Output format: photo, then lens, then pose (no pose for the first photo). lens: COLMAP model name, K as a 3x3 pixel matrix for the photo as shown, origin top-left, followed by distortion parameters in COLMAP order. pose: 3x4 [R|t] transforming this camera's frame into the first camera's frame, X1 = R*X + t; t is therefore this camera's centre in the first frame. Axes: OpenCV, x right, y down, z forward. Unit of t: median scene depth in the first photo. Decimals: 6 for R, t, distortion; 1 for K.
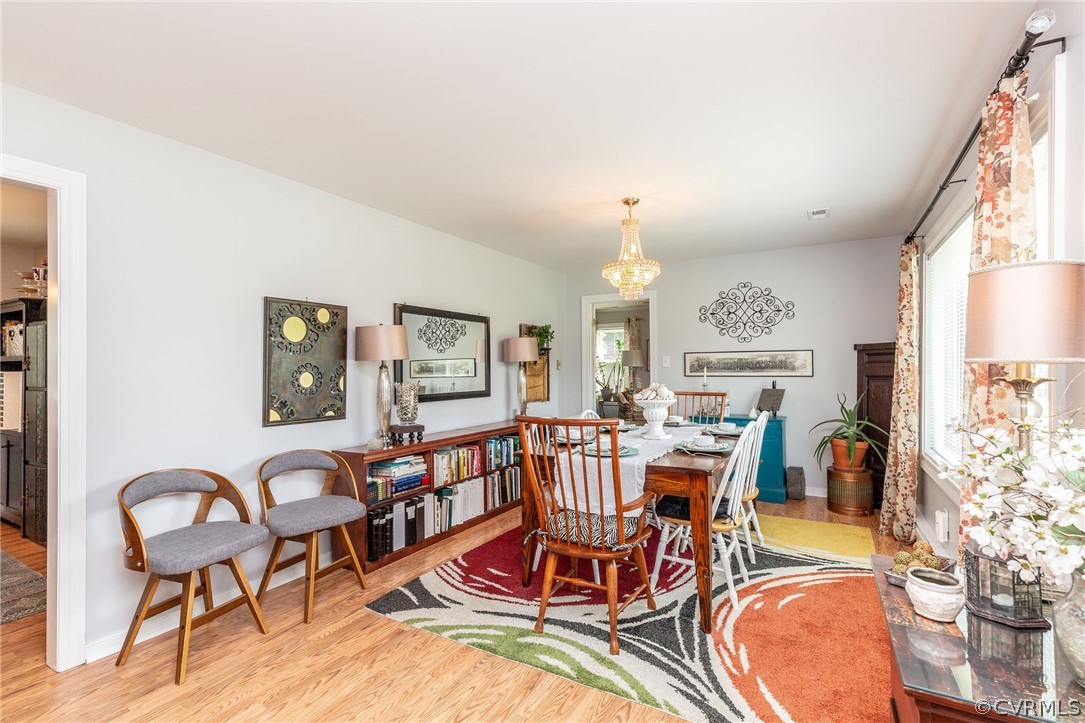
lens RADIAL K [[495.9, 0, 547.7], [0, 495.9, 360.6], [0, 0, 1]] dist [0.011114, 0.000762]
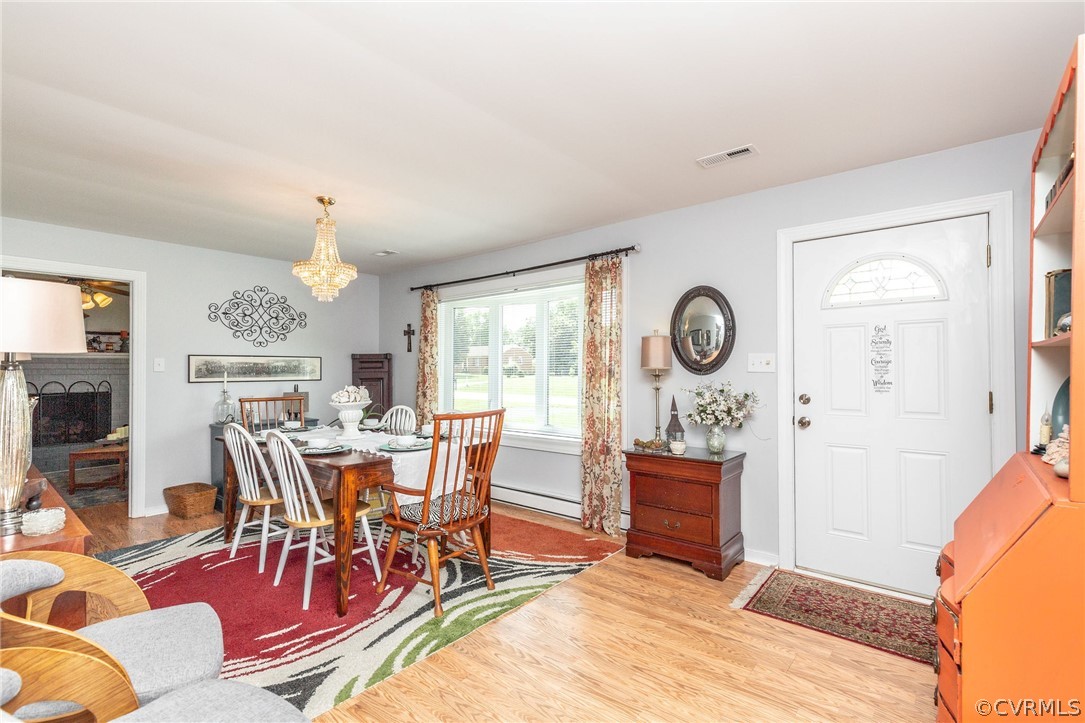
lens RADIAL K [[495.9, 0, 544.1], [0, 495.9, 365.7], [0, 0, 1]] dist [0.011114, 0.000762]
pose [[0.174842, 0.015942, 0.984467, -0.858915], [-0.009300, 0.999851, -0.014539, 0.017619], [-0.984553, -0.006613, 0.174964, 0.488508]]
